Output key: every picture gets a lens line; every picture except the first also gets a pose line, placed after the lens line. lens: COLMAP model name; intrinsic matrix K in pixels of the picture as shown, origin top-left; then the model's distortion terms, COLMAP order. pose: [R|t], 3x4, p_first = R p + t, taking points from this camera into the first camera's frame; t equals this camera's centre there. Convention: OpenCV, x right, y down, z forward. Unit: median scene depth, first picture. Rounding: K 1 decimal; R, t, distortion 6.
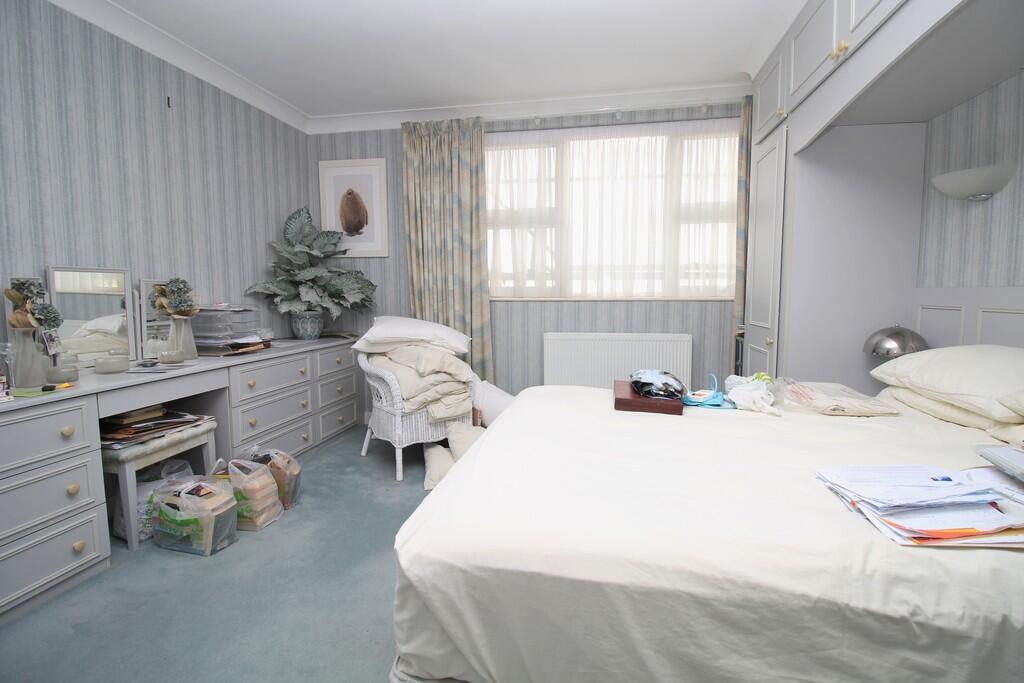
lens RADIAL K [[473.2, 0, 516.0], [0, 473.2, 337.1], [0, 0, 1]] dist [-0.001957, -0.011355]
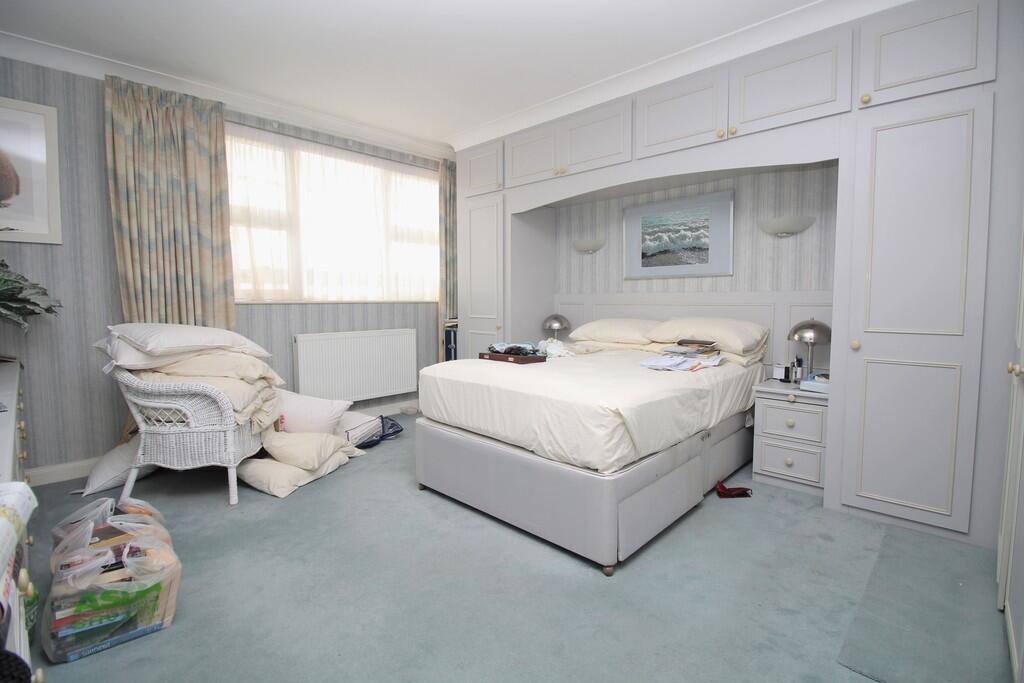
lens RADIAL K [[473.2, 0, 528.4], [0, 473.2, 335.7], [0, 0, 1]] dist [-0.001957, -0.011355]
pose [[0.541687, -0.062015, 0.838290, -0.532778], [0.077066, 0.996739, 0.023938, 0.007070], [-0.837040, 0.051636, 0.544699, 0.031160]]
